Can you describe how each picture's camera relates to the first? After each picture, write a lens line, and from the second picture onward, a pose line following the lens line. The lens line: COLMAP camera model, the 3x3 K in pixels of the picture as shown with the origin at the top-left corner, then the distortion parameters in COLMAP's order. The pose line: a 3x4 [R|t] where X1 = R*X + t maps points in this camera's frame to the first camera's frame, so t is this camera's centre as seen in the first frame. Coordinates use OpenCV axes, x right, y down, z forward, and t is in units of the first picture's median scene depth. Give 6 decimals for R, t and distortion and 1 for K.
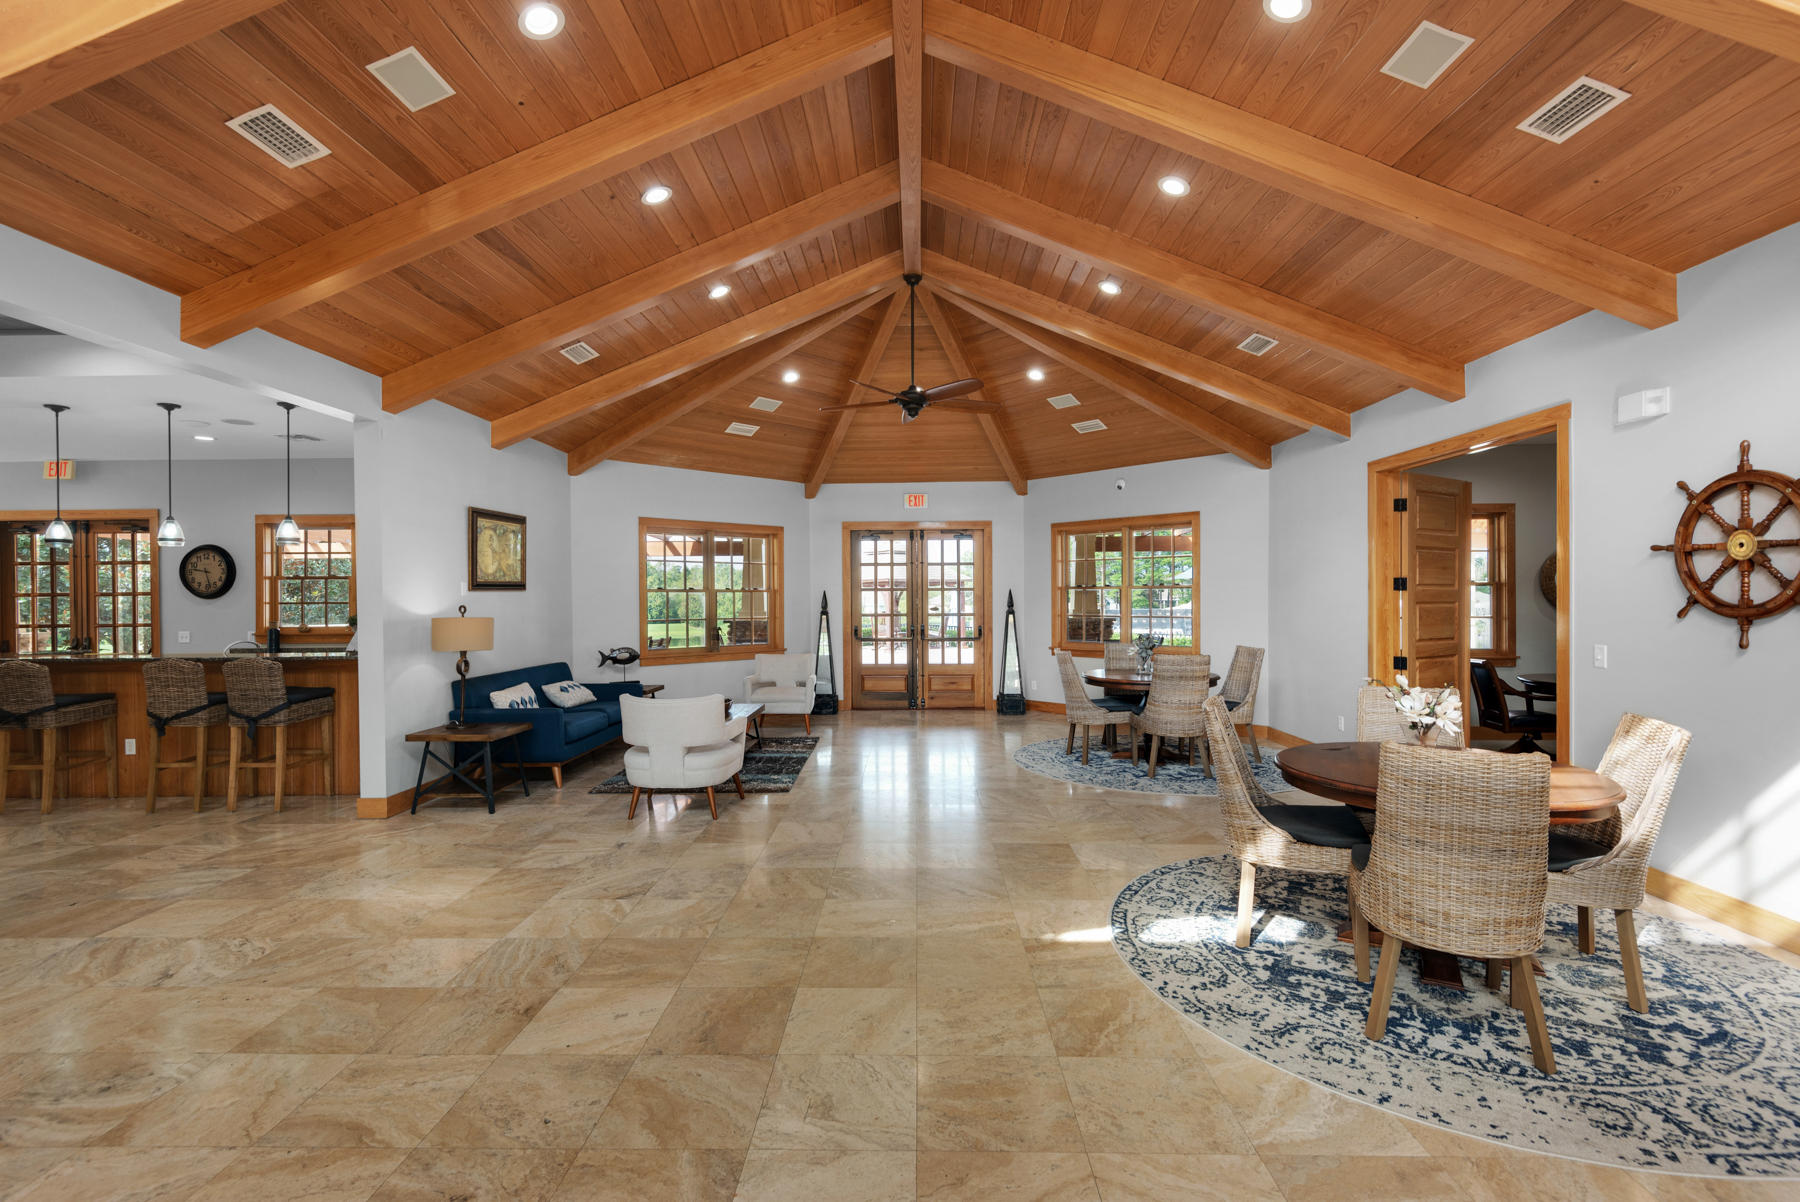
lens RADIAL K [[827.2, 0, 933.6], [0, 827.2, 601.2], [0, 0, 1]] dist [0.005459, 0.000067]
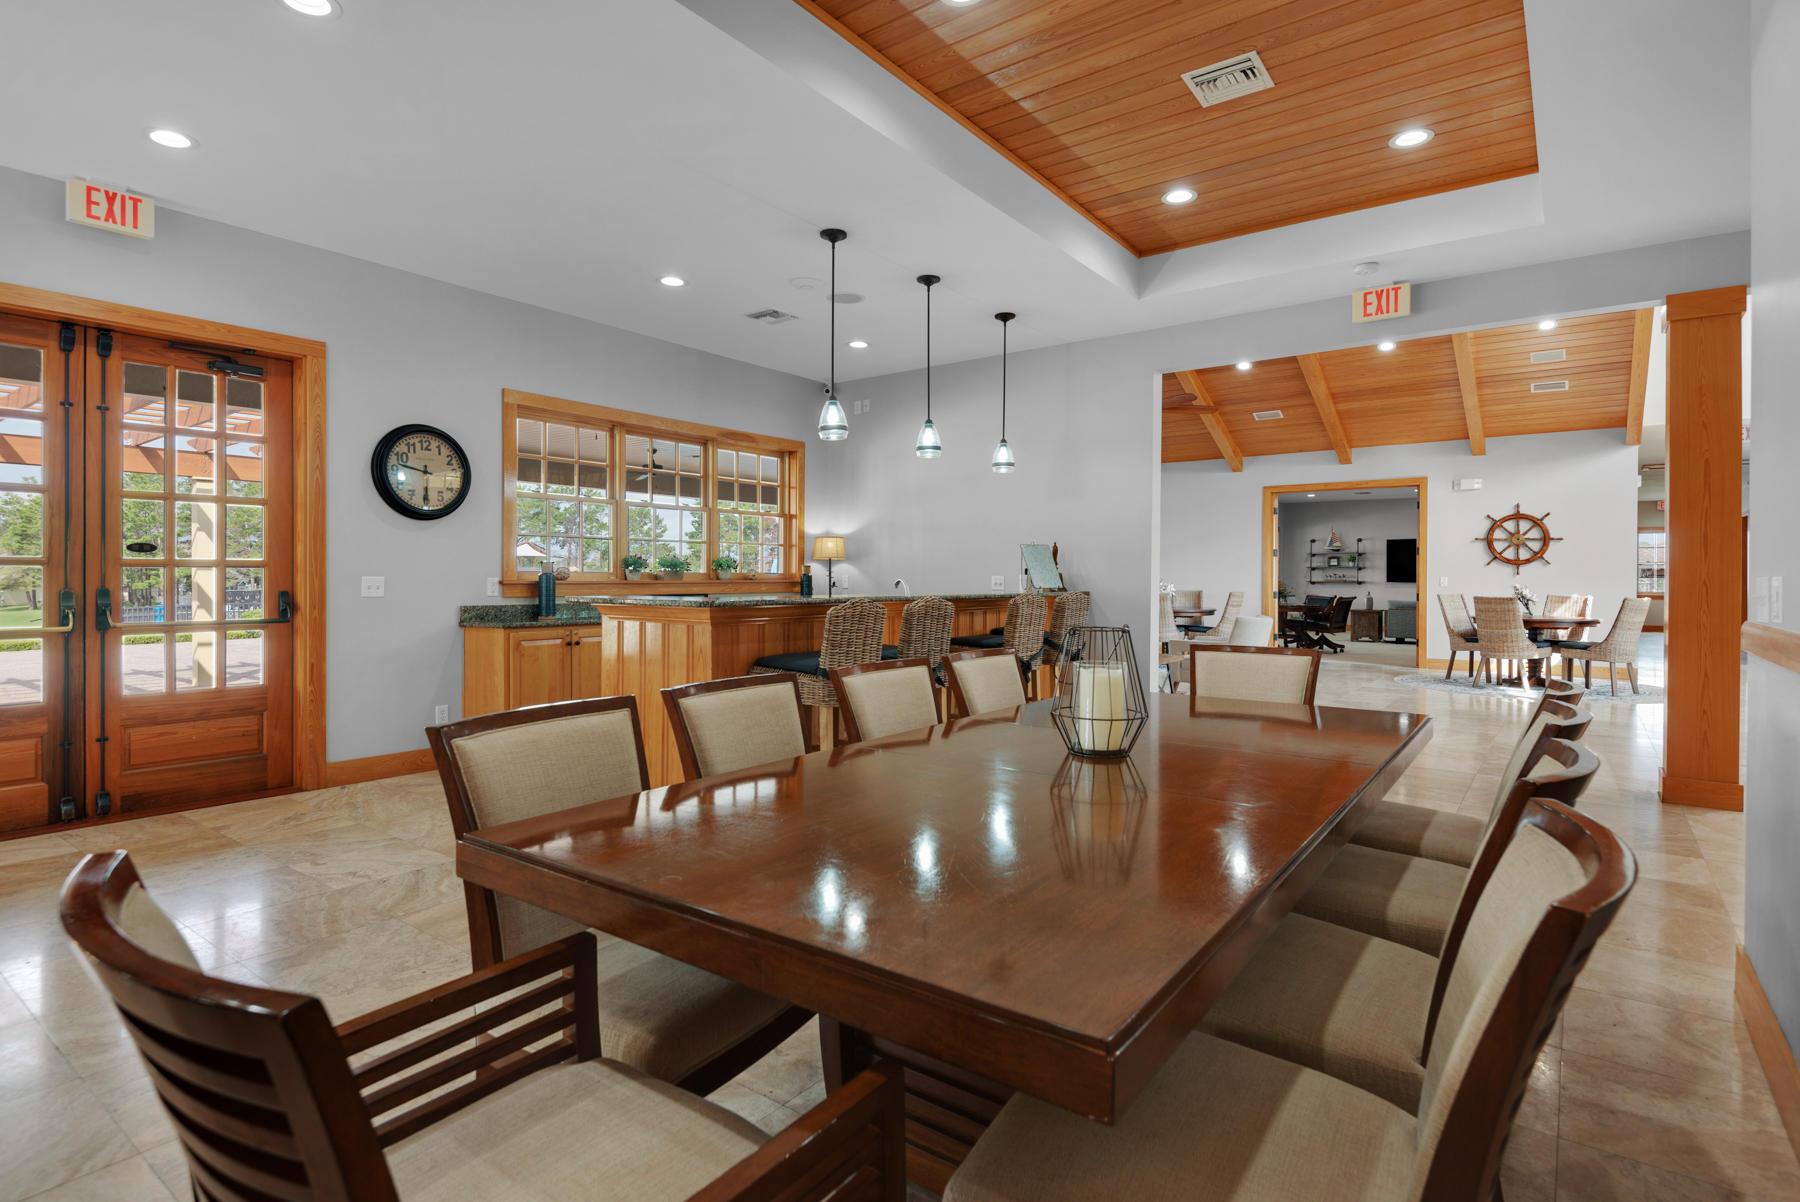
lens RADIAL K [[863.7, 0, 963.7], [0, 863.7, 576.0], [0, 0, 1]] dist [0.027554, -0.001263]
pose [[0.579778, 0.010020, 0.814713, -2.400514], [0.000228, 0.999922, -0.012460, 0.089853], [-0.814774, 0.007410, 0.579731, 0.745141]]
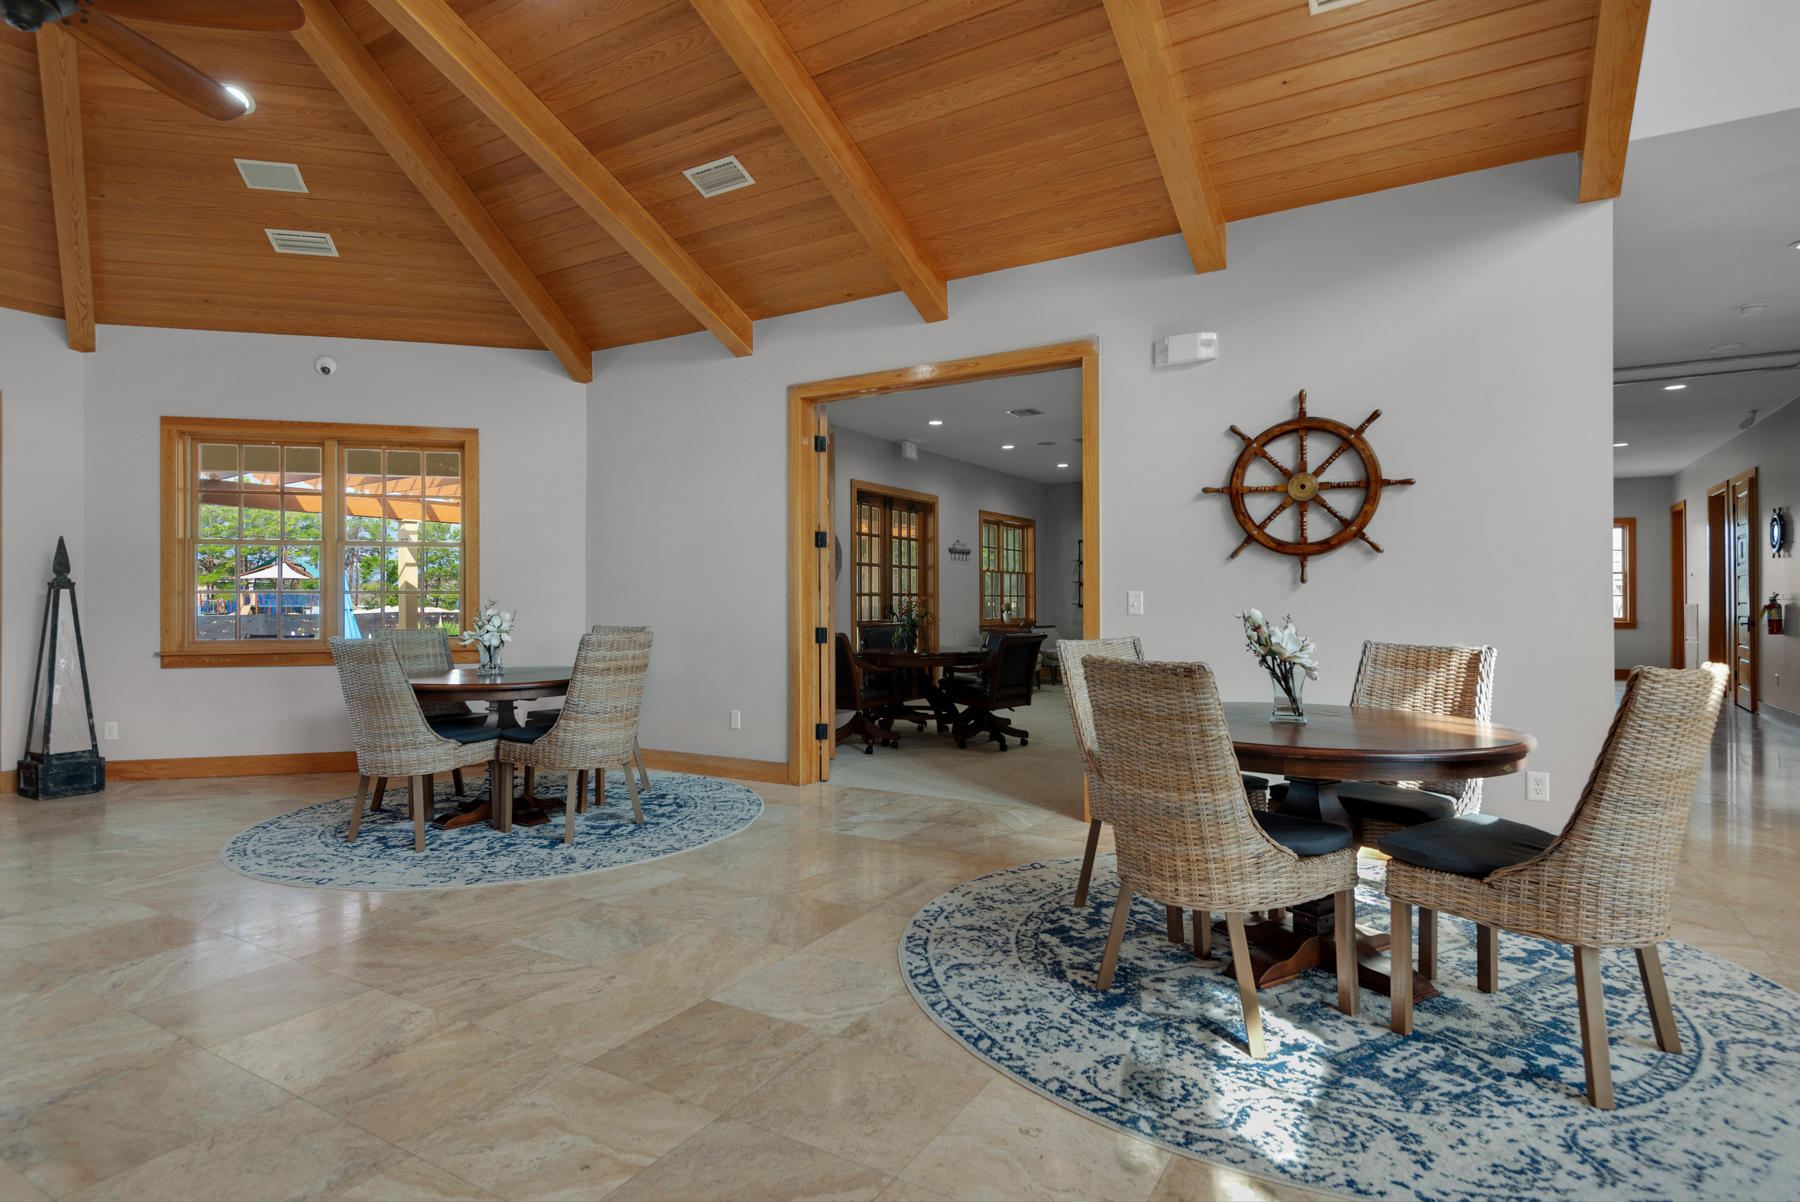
lens RADIAL K [[933.5, 0, 898.2], [0, 933.5, 595.0], [0, 0, 1]] dist [0.013479, -0.002927]
pose [[0.527379, 0.010675, 0.849563, -0.297159], [0.005937, 0.999850, -0.016249, 0.081155], [-0.849609, 0.013613, 0.527237, 0.742926]]
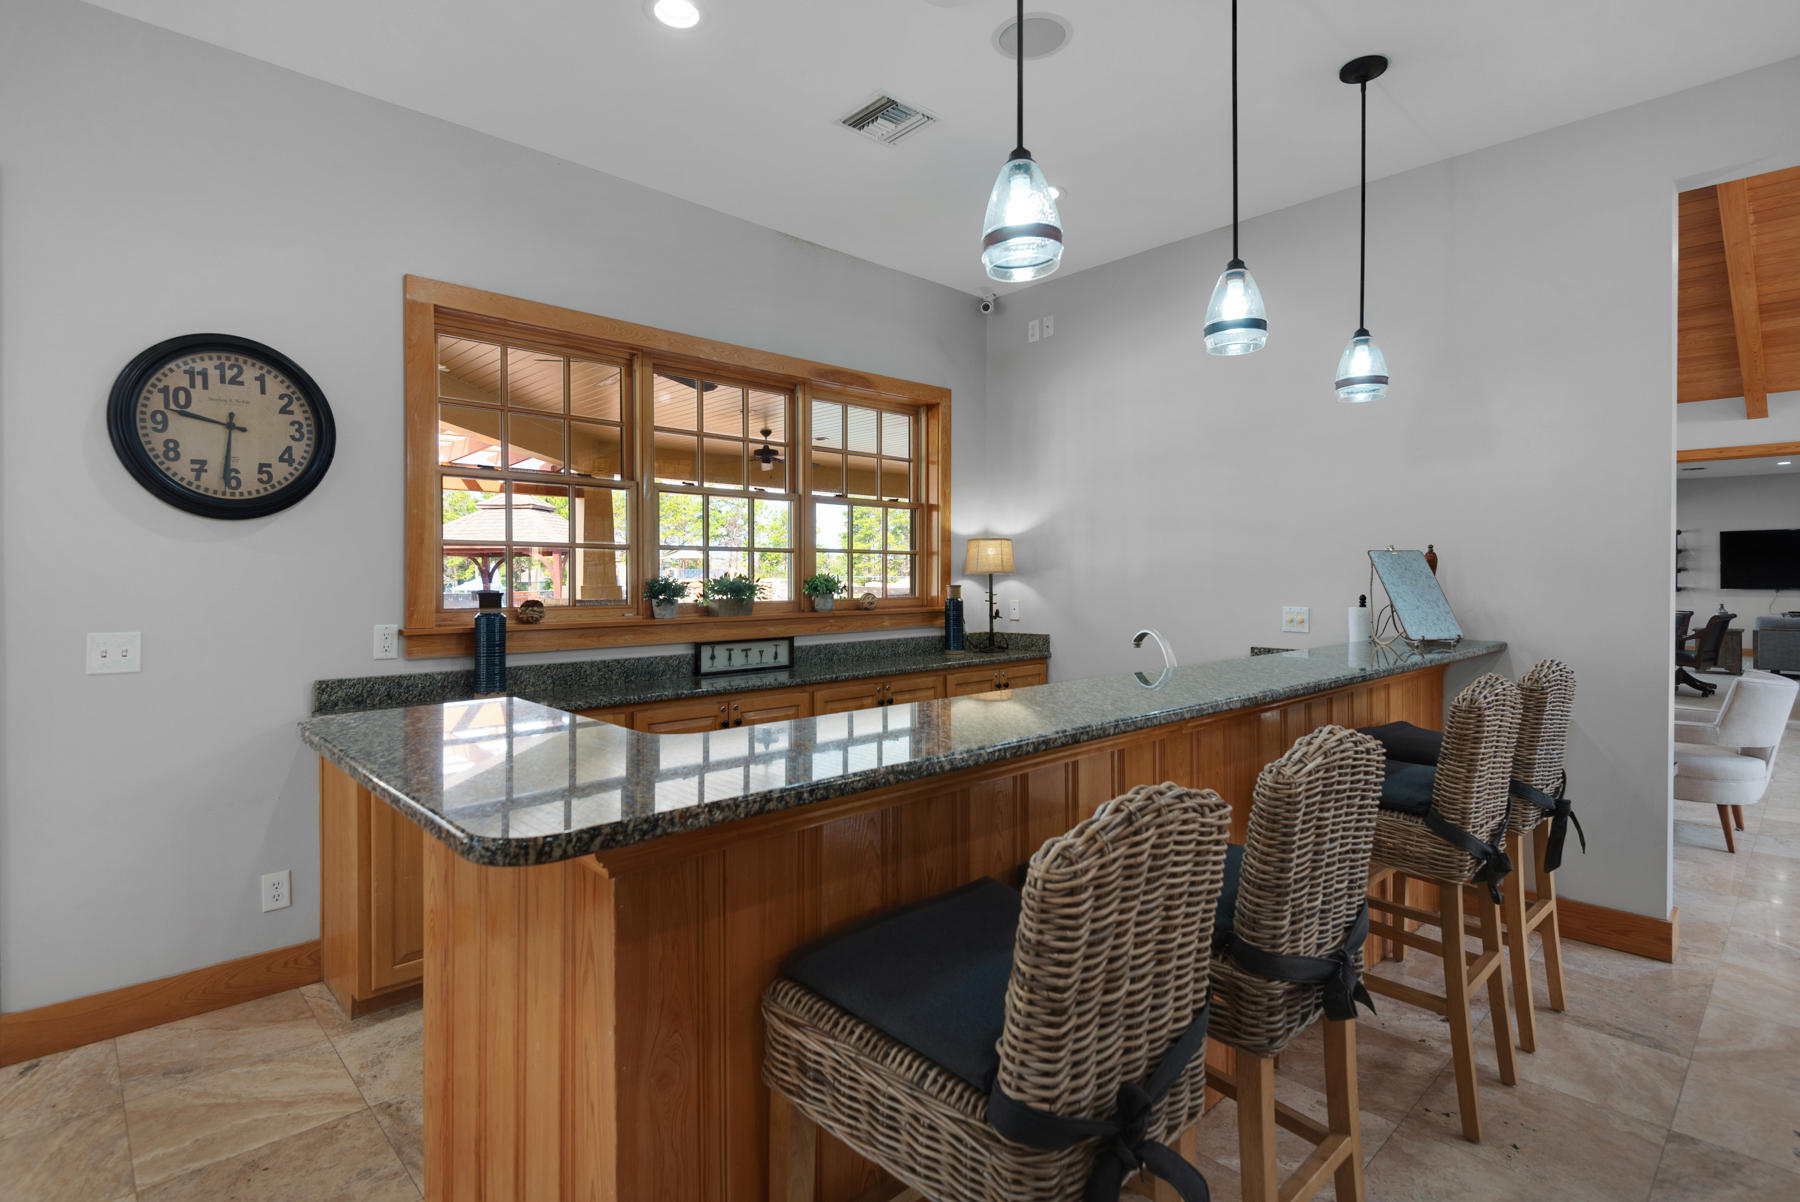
lens RADIAL K [[862.8, 0, 944.2], [0, 862.8, 575.7], [0, 0, 1]] dist [0.010587, -0.001699]
pose [[0.726227, 0.006565, 0.687424, -1.889862], [0.002359, 0.999925, -0.012041, 0.045317], [-0.687451, 0.010366, 0.726157, 1.264596]]
